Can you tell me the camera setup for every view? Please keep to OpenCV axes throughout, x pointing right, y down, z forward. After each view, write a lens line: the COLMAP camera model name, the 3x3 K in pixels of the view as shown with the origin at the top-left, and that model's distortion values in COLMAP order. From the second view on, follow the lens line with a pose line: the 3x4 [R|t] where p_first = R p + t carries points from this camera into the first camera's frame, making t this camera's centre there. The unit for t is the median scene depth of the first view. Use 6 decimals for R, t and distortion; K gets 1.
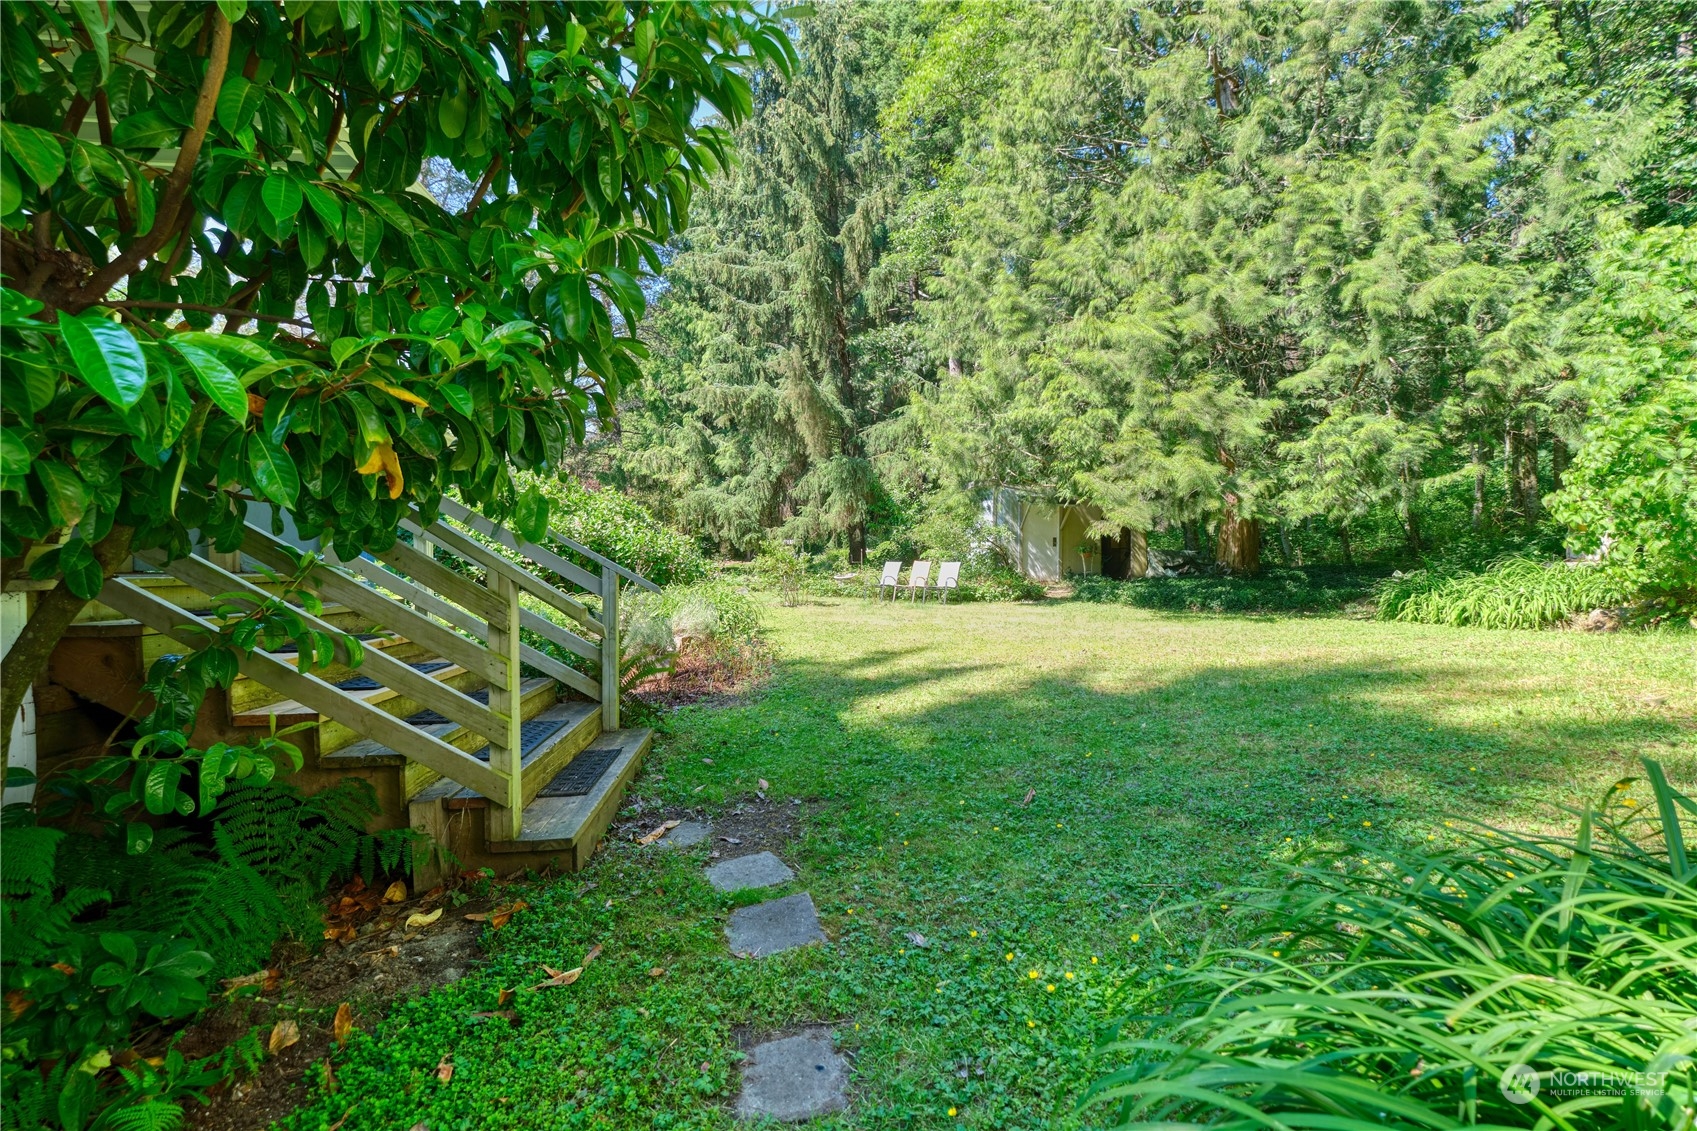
lens RADIAL K [[804.9, 0, 848.5], [0, 804.9, 565.5], [0, 0, 1]] dist [0.008558, 0.000162]
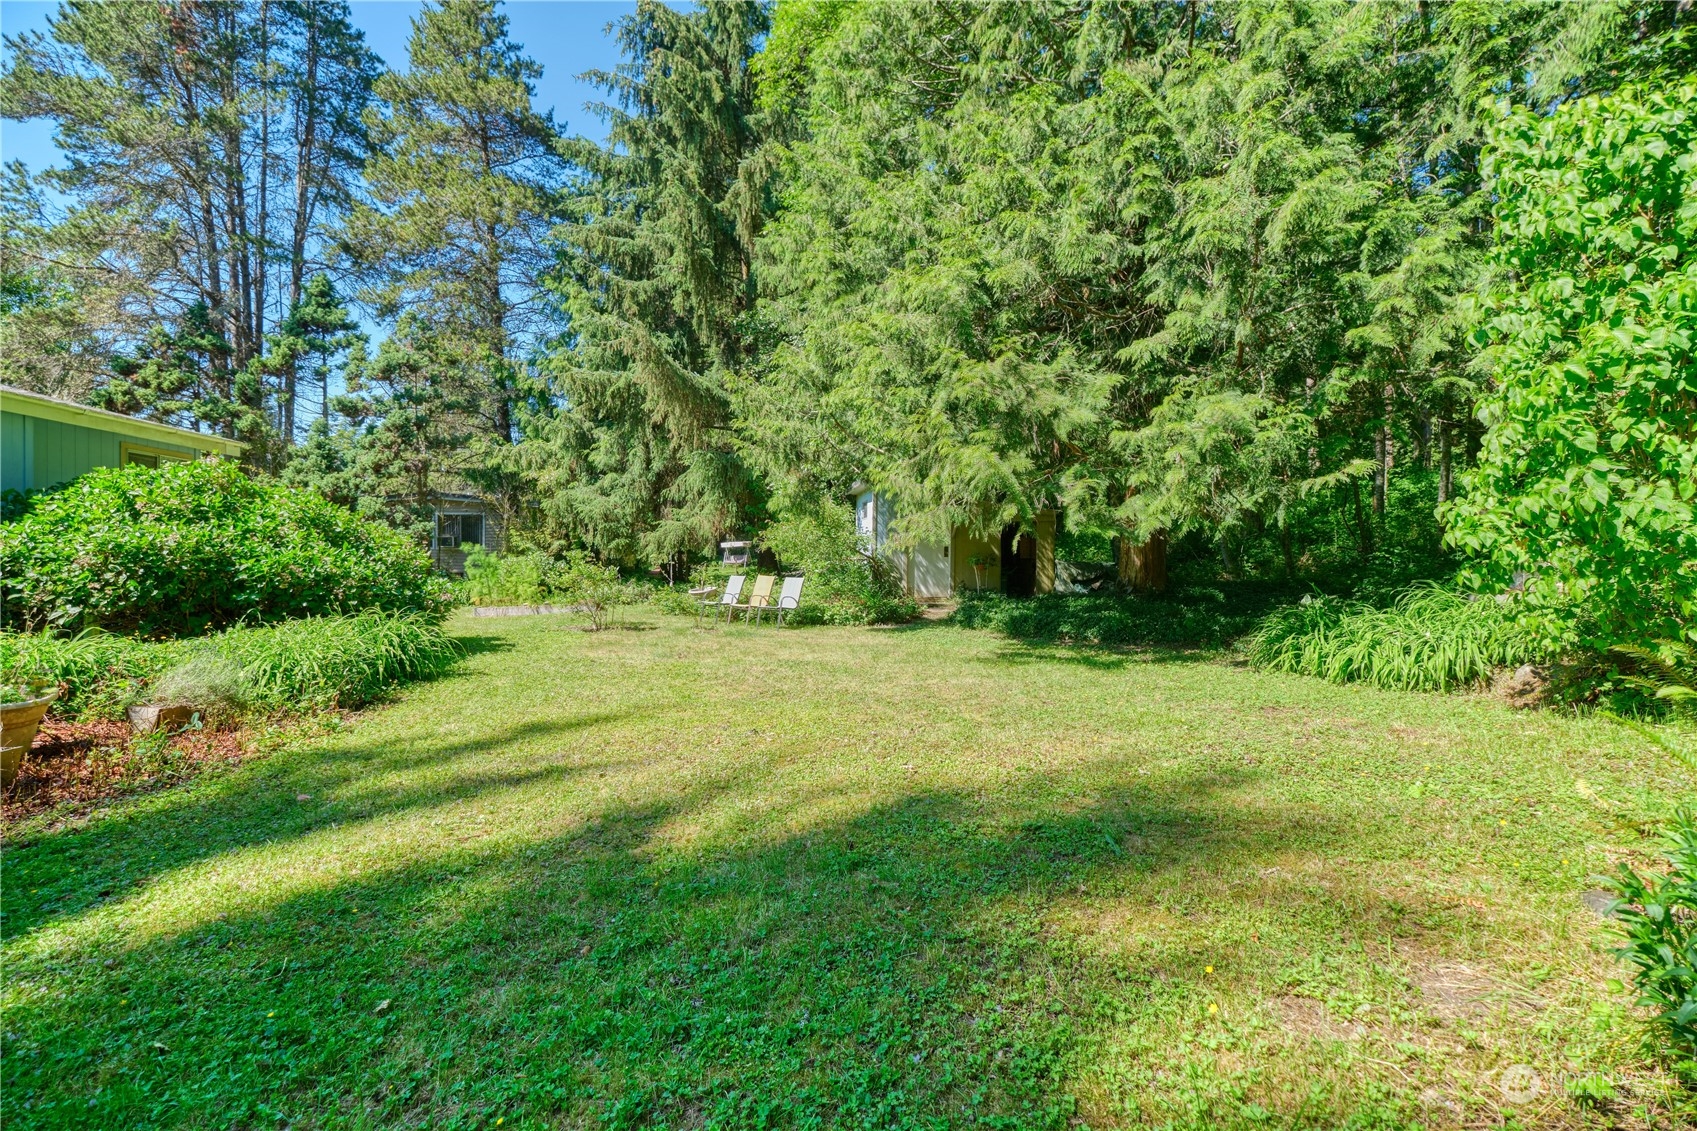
lens RADIAL K [[805.2, 0, 848.5], [0, 805.2, 565.5], [0, 0, 1]] dist [-0.001366, -0.000423]
pose [[0.999867, 0.004164, -0.015759, 0.298579], [-0.004134, 0.999990, 0.001930, -0.027901], [0.015767, -0.001865, 0.999874, 0.251341]]
